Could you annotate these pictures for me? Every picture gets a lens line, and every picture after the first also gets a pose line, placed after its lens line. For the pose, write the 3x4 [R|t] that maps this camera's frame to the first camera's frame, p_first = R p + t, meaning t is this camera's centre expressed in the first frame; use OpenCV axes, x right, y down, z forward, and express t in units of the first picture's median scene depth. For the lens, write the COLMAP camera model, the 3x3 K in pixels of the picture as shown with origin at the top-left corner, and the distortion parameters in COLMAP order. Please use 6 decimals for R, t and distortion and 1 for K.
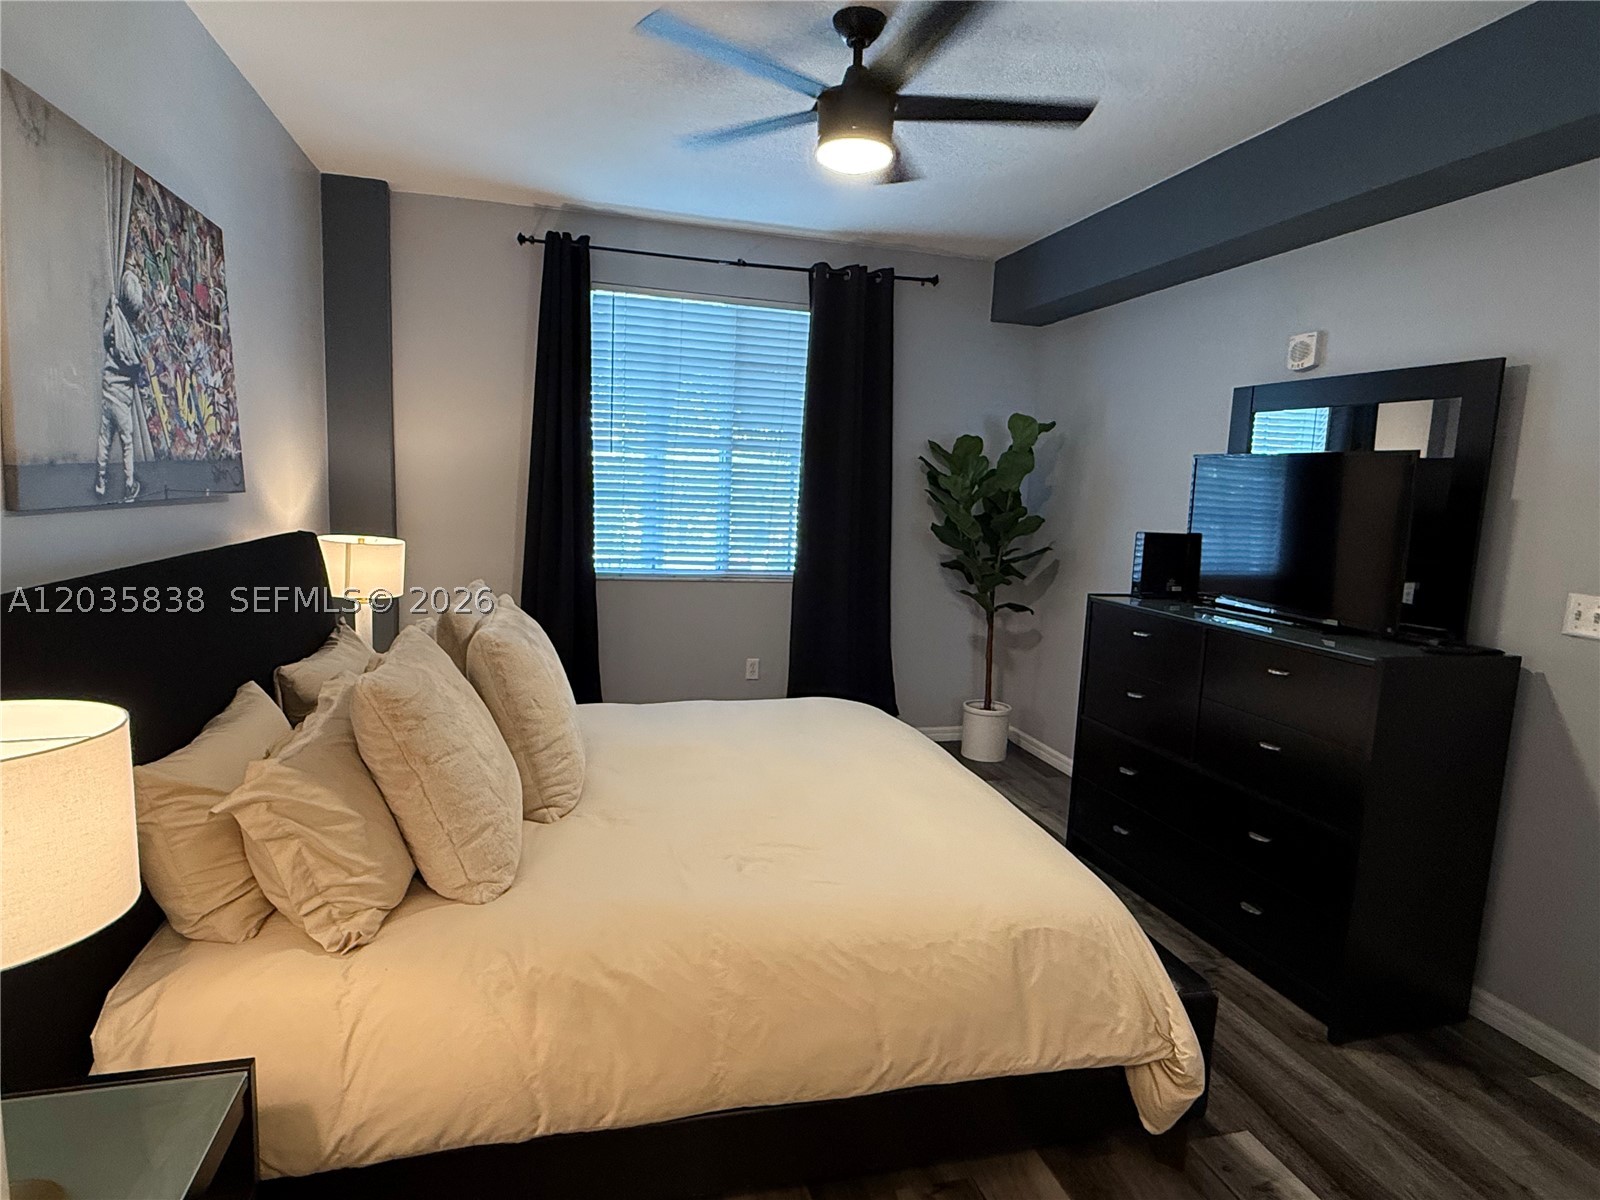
lens RADIAL K [[913.1, 0, 800.0], [0, 913.1, 600.0], [0, 0, 1]] dist [-0.021367, -0.000659]
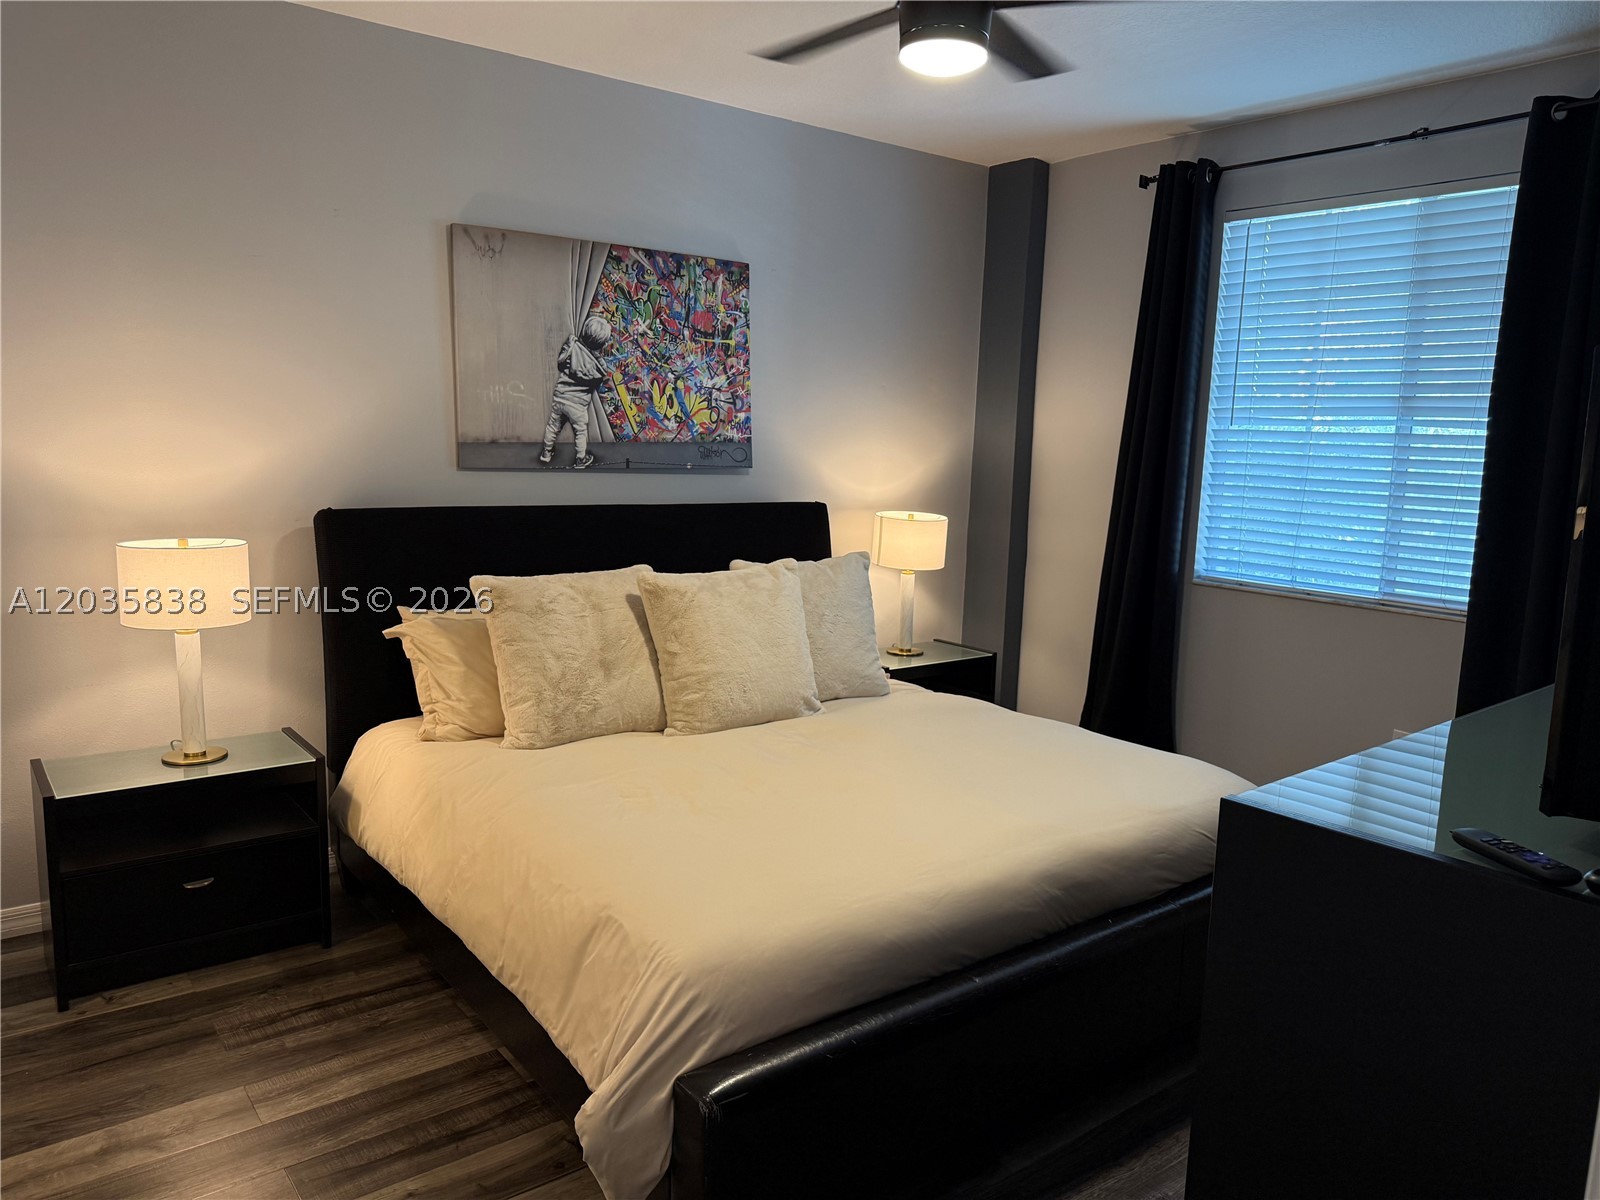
lens RADIAL K [[1119.6, 0, 803.7], [0, 1119.6, 607.4], [0, 0, 1]] dist [0.104513, -0.122231]
pose [[0.385262, 0.110987, -0.916109, 1.129326], [-0.130227, 0.989345, 0.065094, -0.045091], [0.913572, 0.094224, 0.395610, 0.573016]]
